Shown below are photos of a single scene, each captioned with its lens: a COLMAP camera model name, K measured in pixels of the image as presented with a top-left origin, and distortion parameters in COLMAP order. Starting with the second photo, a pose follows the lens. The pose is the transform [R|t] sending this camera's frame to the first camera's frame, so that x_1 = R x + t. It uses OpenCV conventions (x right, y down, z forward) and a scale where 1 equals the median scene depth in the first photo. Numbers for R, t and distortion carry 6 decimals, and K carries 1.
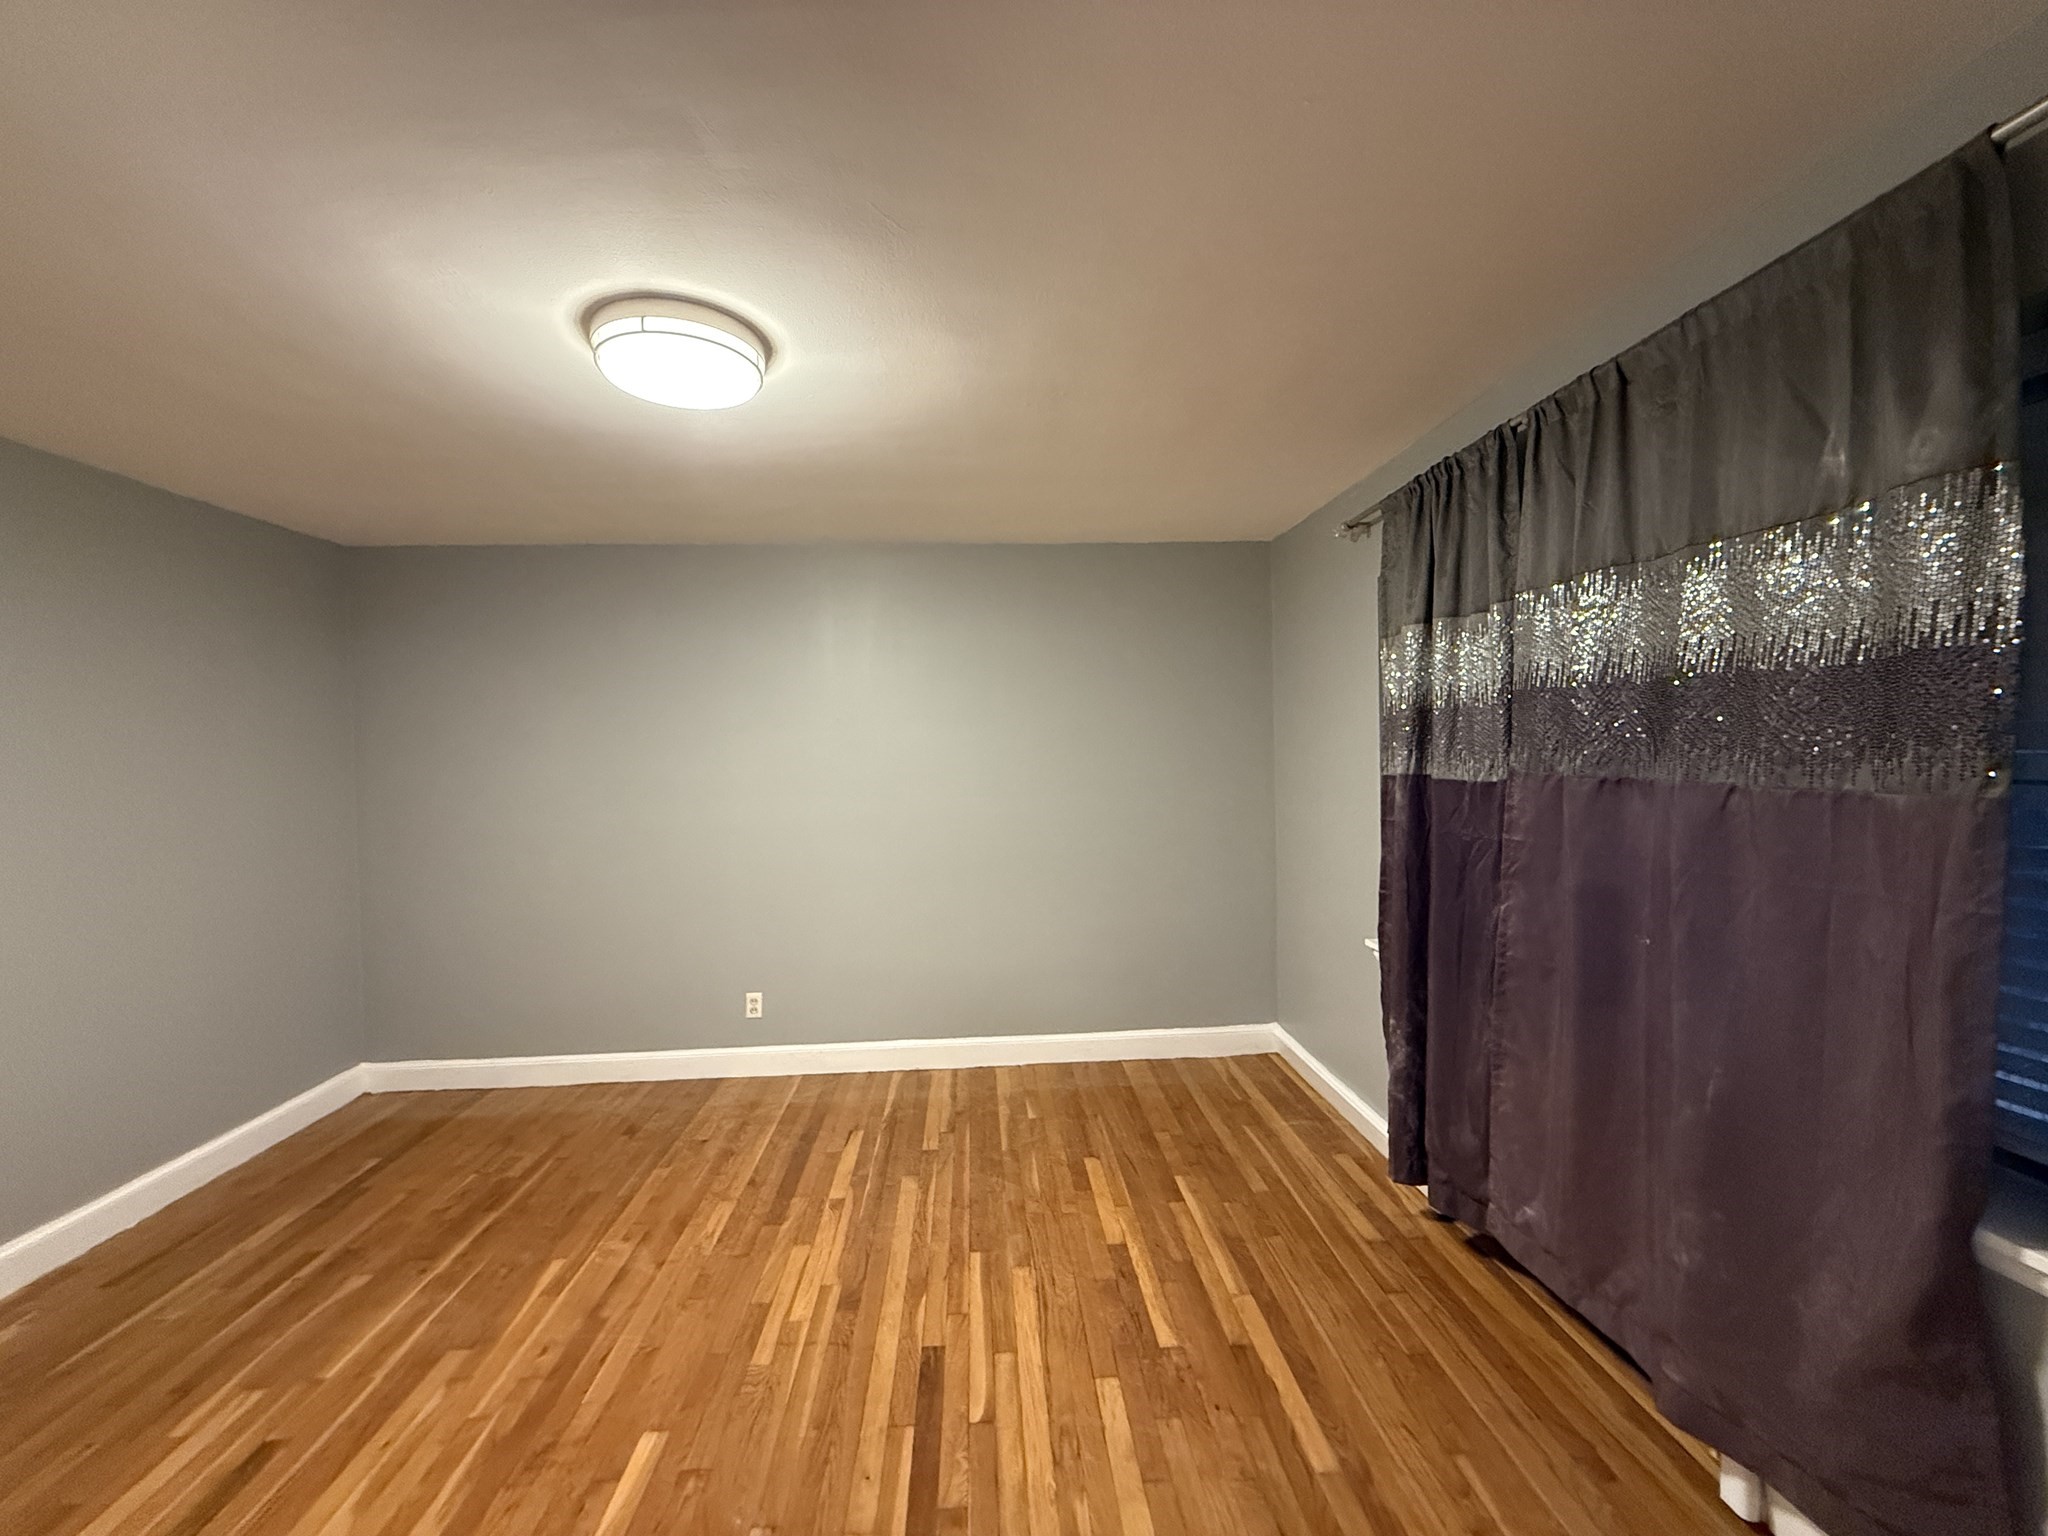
lens RADIAL K [[810.5, 0, 1026.8], [0, 810.5, 771.8], [0, 0, 1]] dist [0.000220, -0.000035]
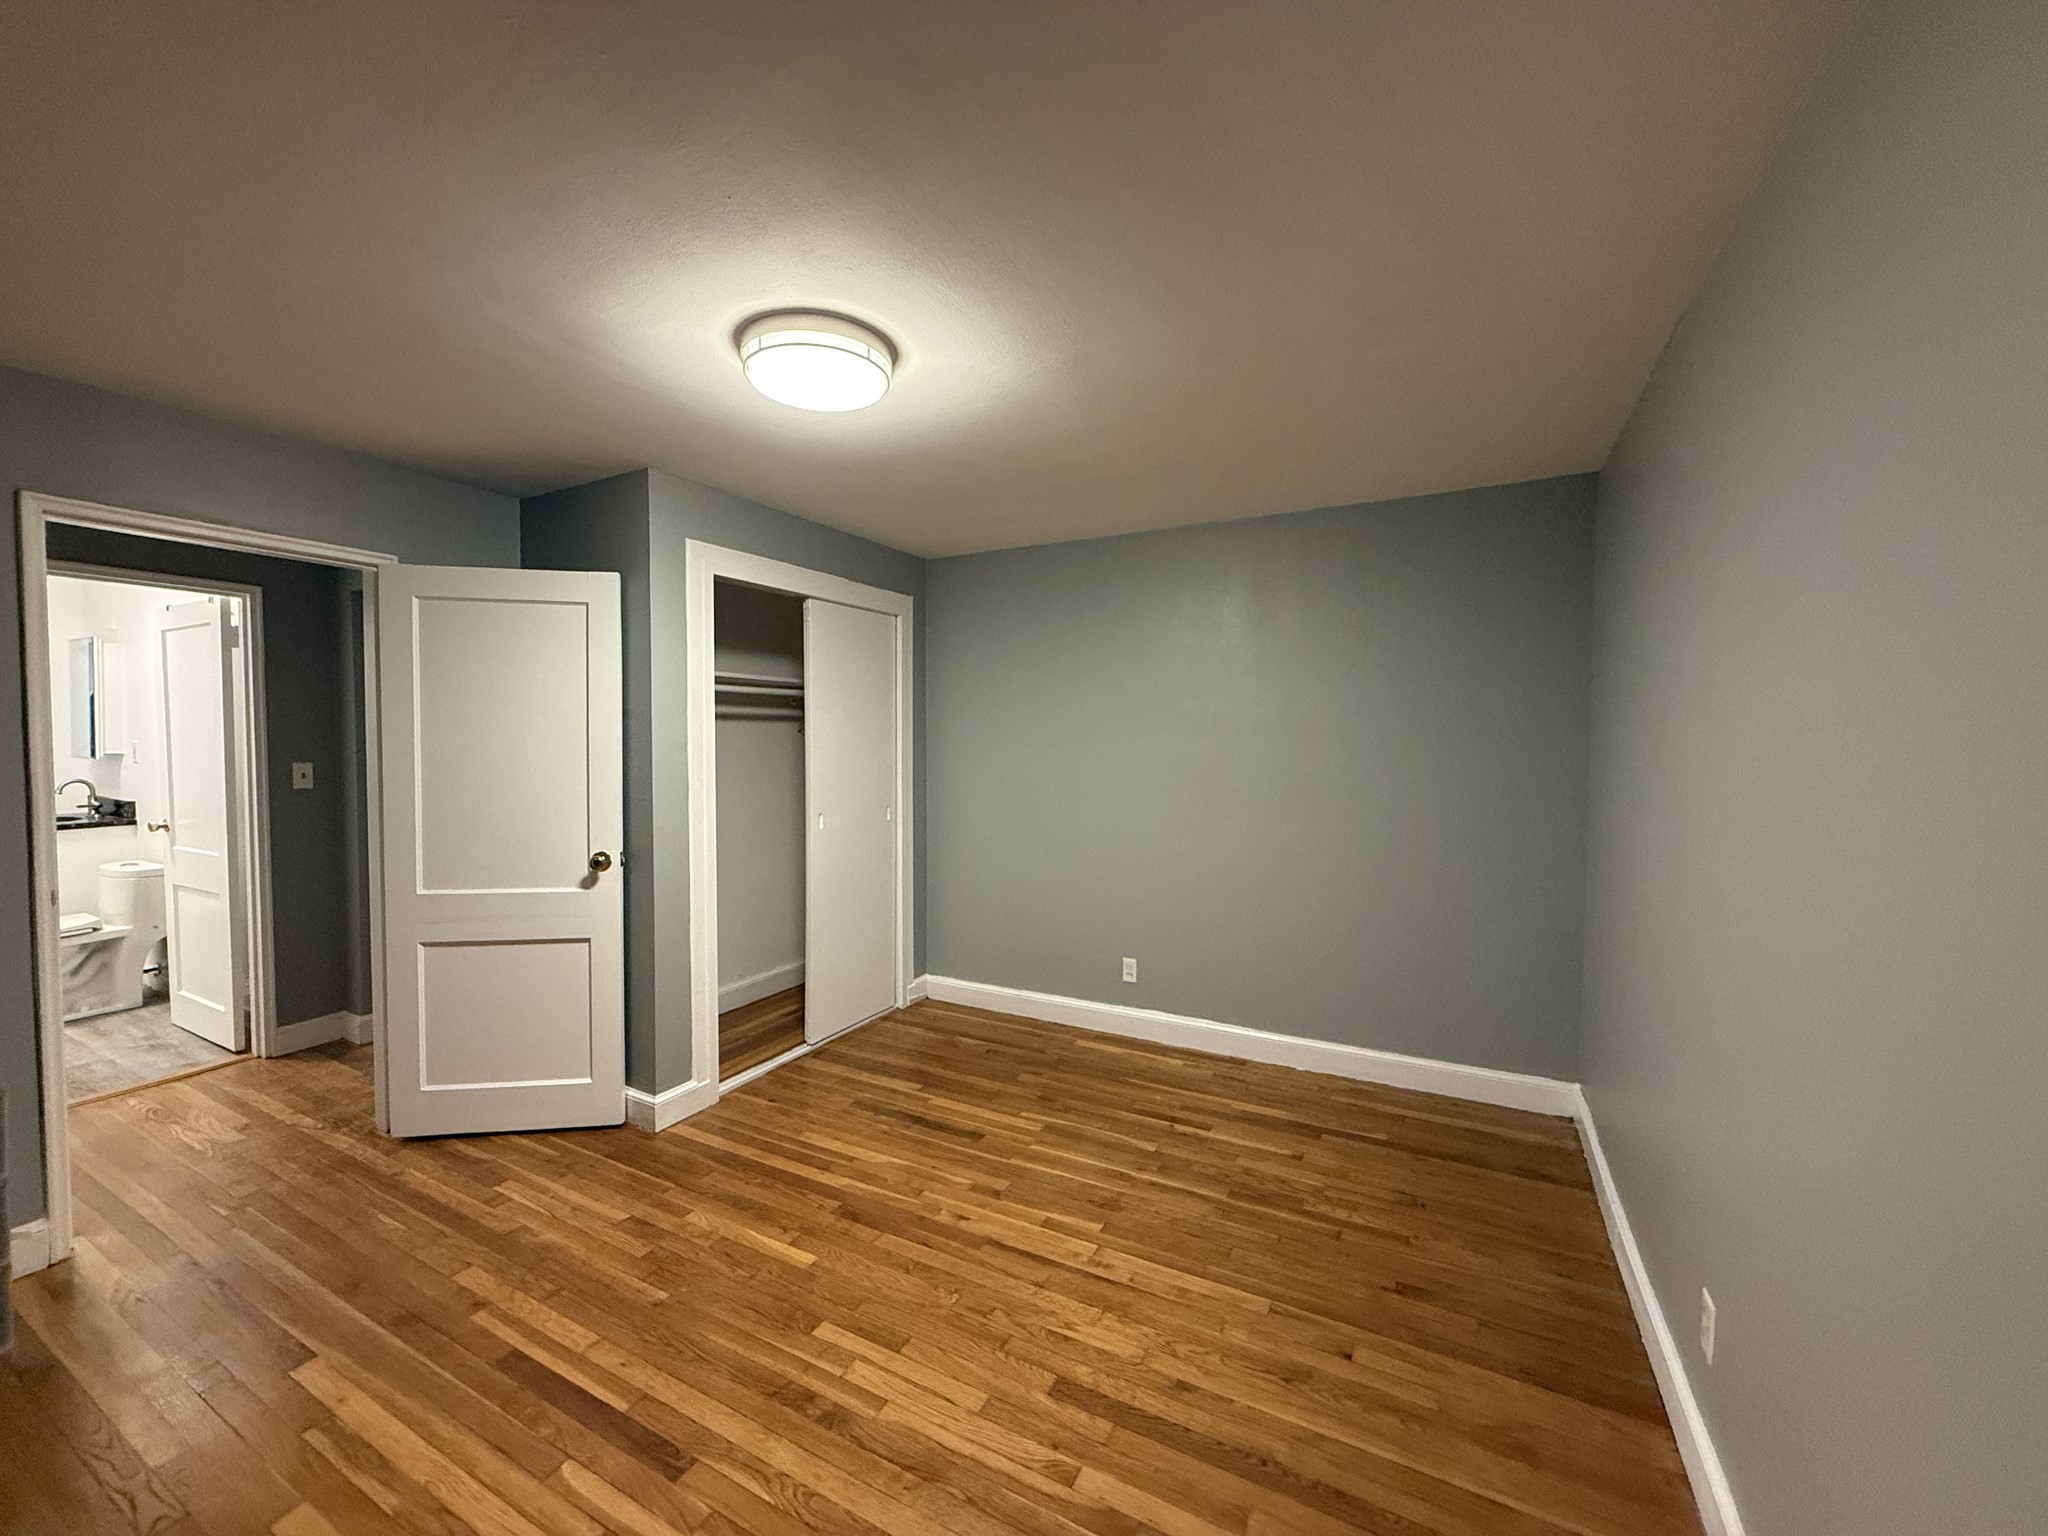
lens RADIAL K [[810.5, 0, 1020.0], [0, 810.5, 773.4], [0, 0, 1]] dist [0.000220, -0.000035]
pose [[-0.530125, 0.058414, -0.845905, 0.309434], [-0.013287, 0.996929, 0.077169, -0.039548], [0.847815, 0.052149, -0.527721, 1.482402]]
